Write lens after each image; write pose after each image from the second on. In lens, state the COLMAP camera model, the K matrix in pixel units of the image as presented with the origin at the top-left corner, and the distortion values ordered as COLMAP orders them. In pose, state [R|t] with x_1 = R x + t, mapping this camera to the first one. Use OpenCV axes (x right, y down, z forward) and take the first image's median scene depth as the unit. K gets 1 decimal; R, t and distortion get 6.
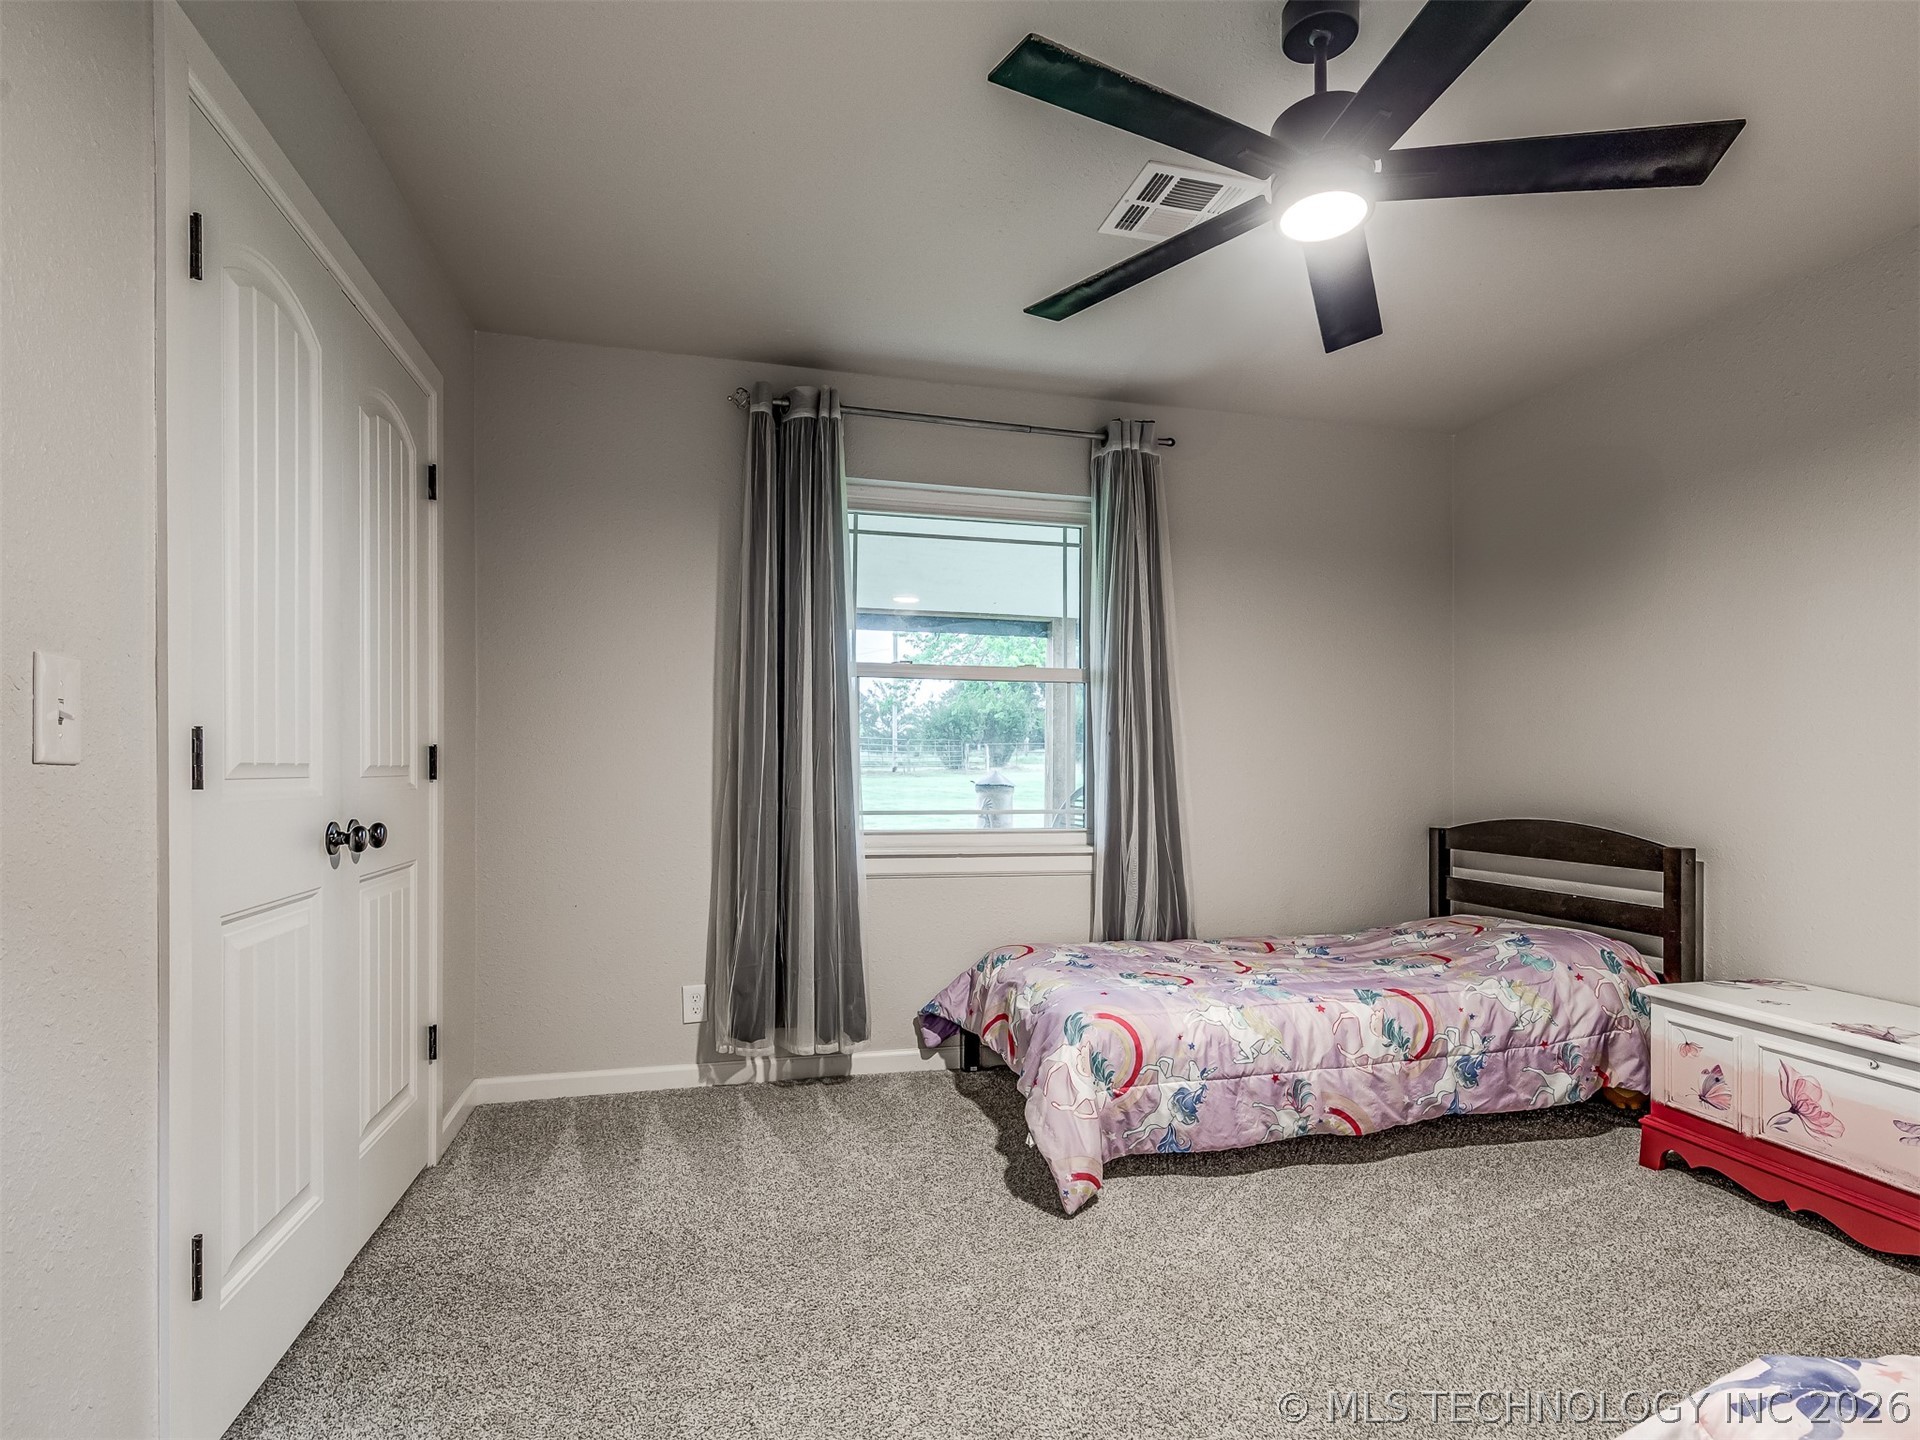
lens RADIAL K [[977.8, 0, 961.5], [0, 977.8, 726.0], [0, 0, 1]] dist [0.007040, -0.000937]
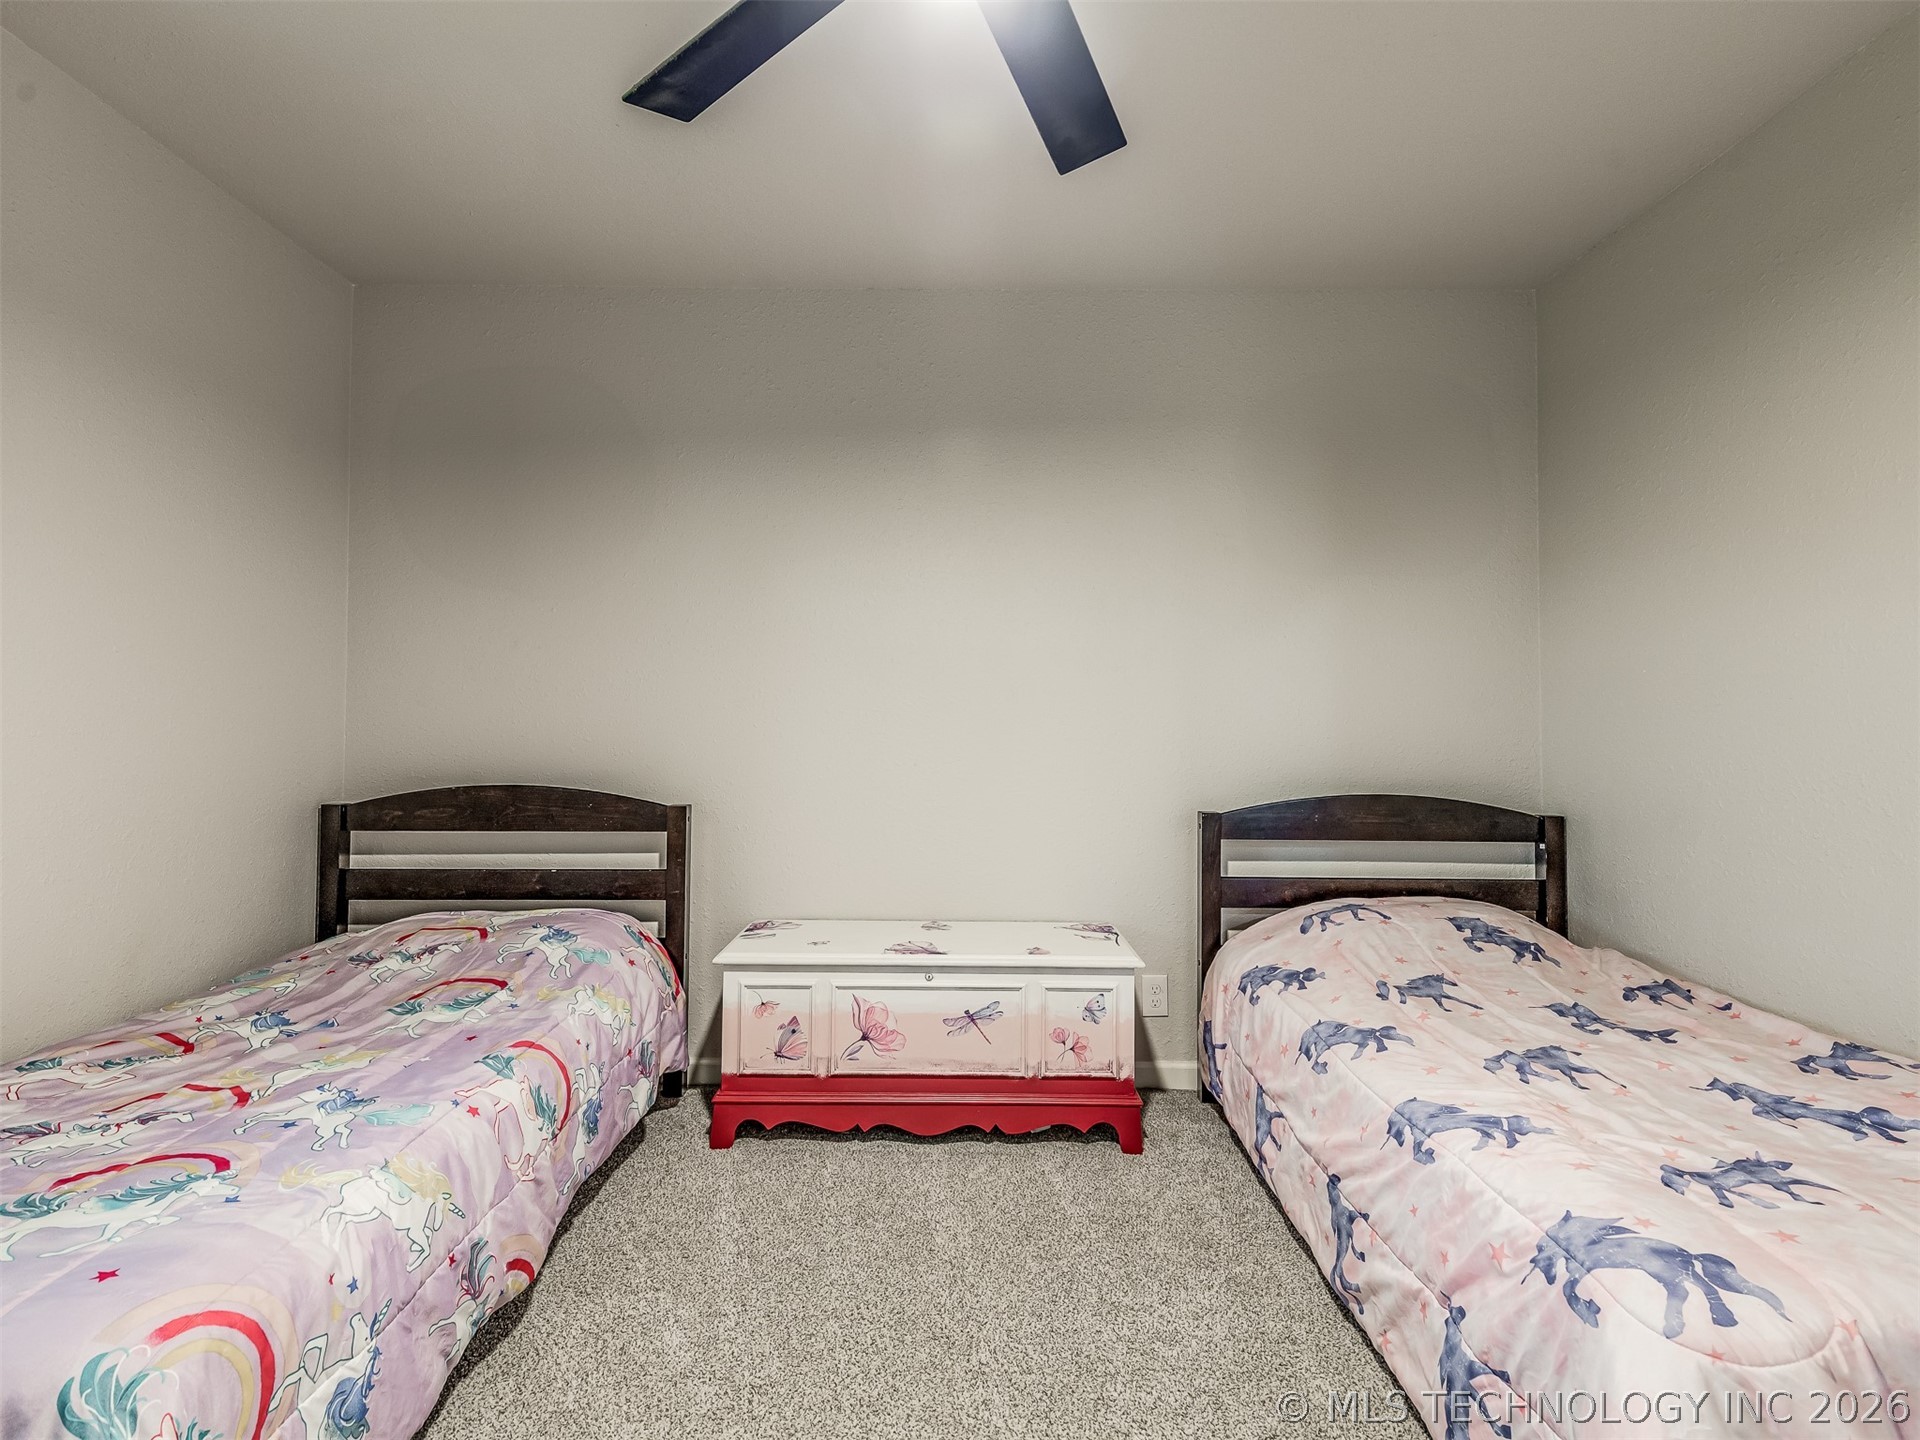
lens RADIAL K [[983.8, 0, 964.8], [0, 983.8, 692.2], [0, 0, 1]] dist [0.023769, -0.009305]
pose [[0.253450, 0.029207, 0.966907, -0.186403], [-0.047083, 0.998732, -0.017827, 0.018049], [-0.966202, -0.041007, 0.254504, 0.577013]]
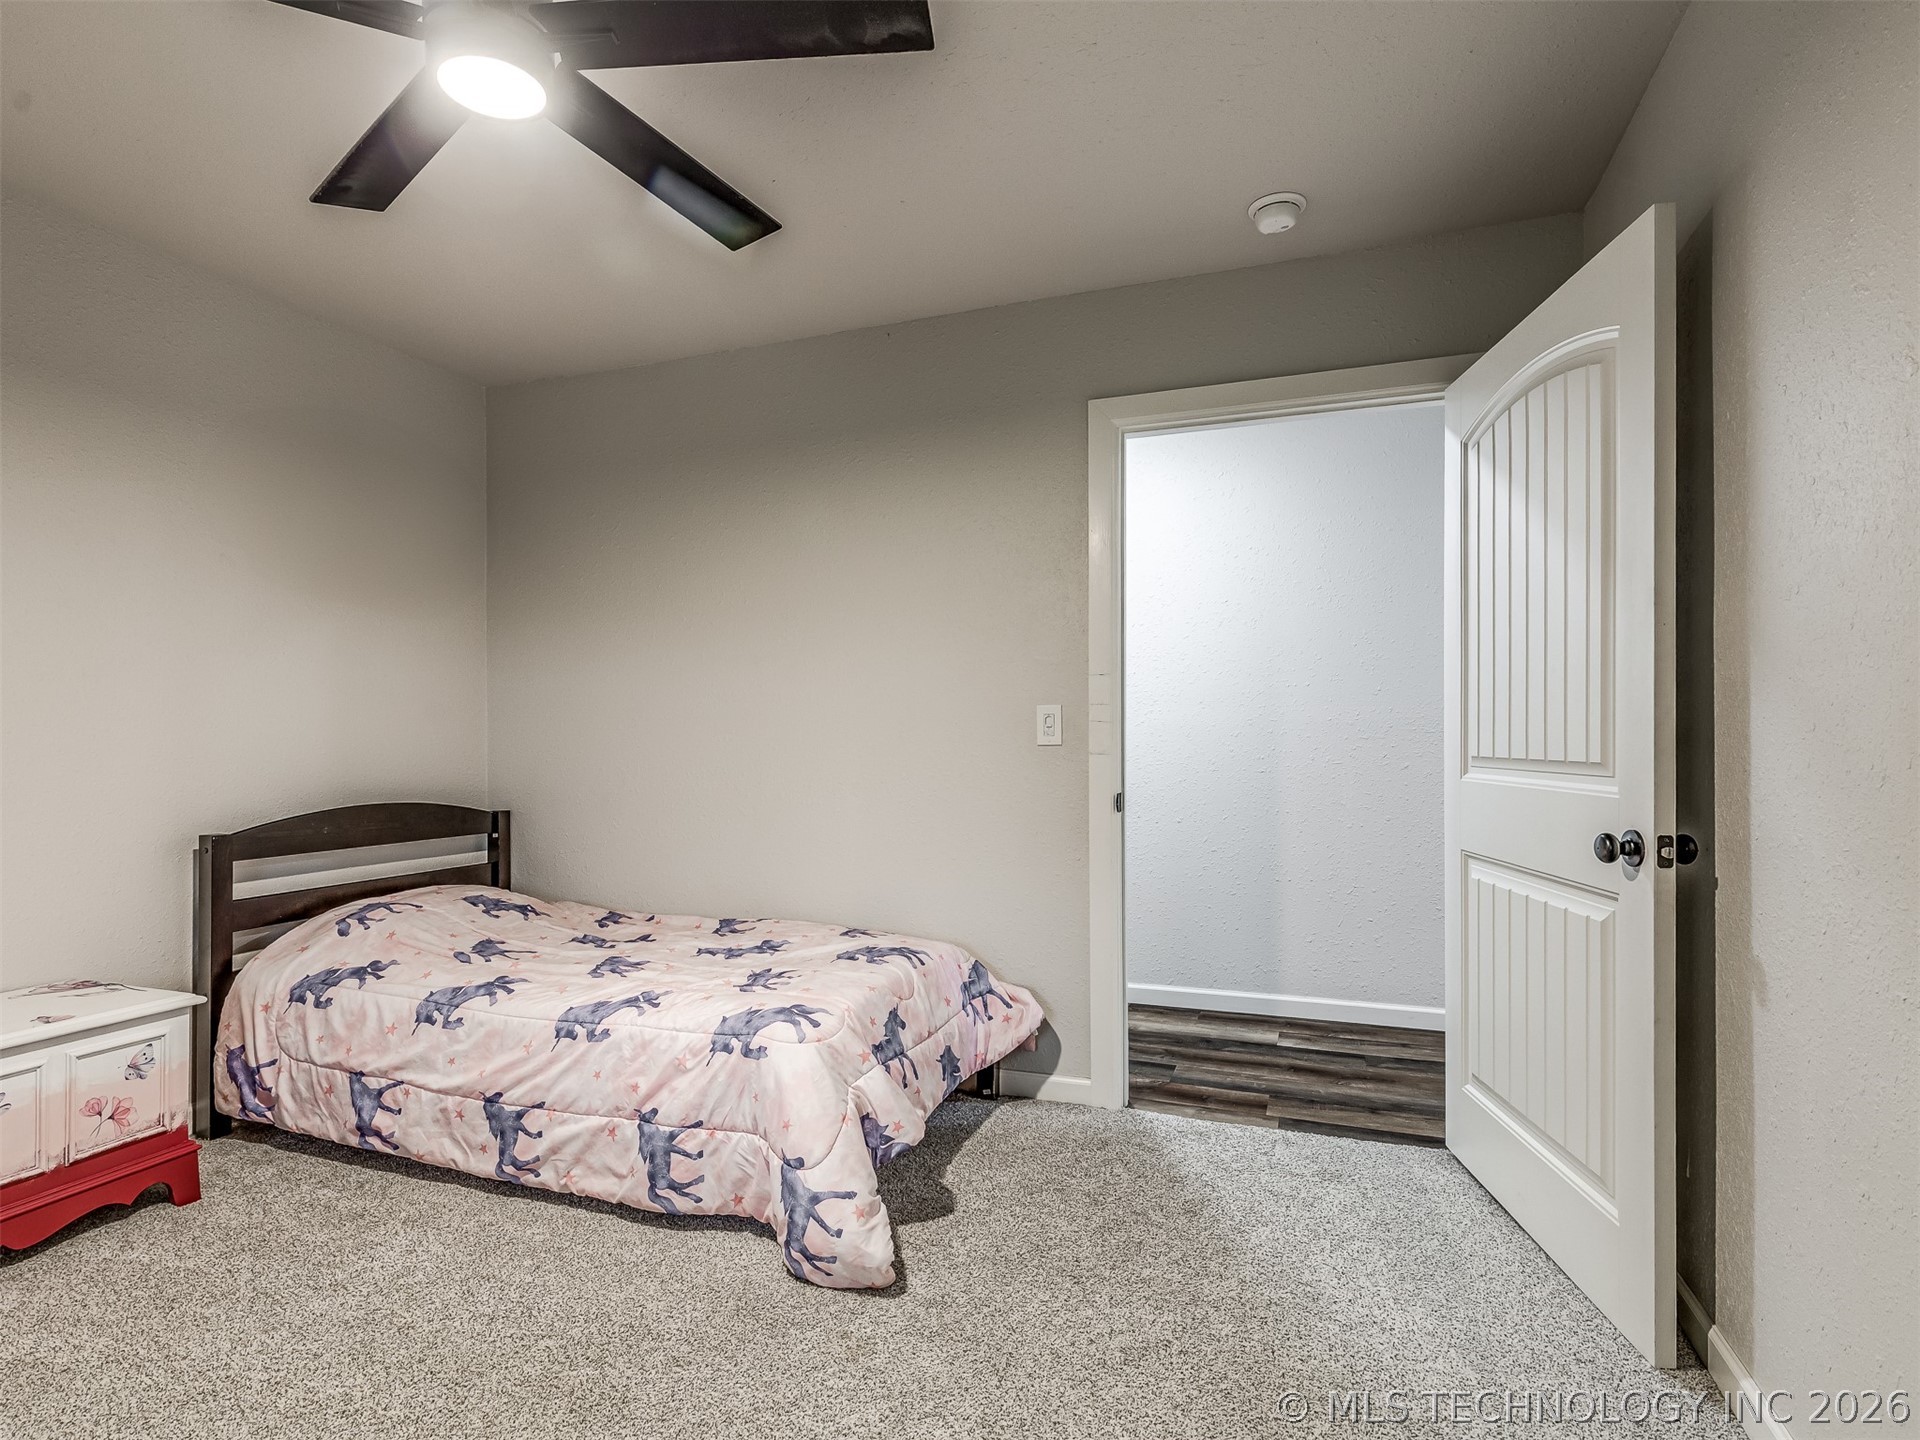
lens RADIAL K [[977.8, 0, 961.5], [0, 977.8, 726.0], [0, 0, 1]] dist [0.007040, -0.000937]
pose [[-0.818192, 0.006363, 0.574910, -0.226561], [-0.025870, 0.998519, -0.047869, 0.024665], [-0.574363, -0.054039, -0.816815, 0.742079]]
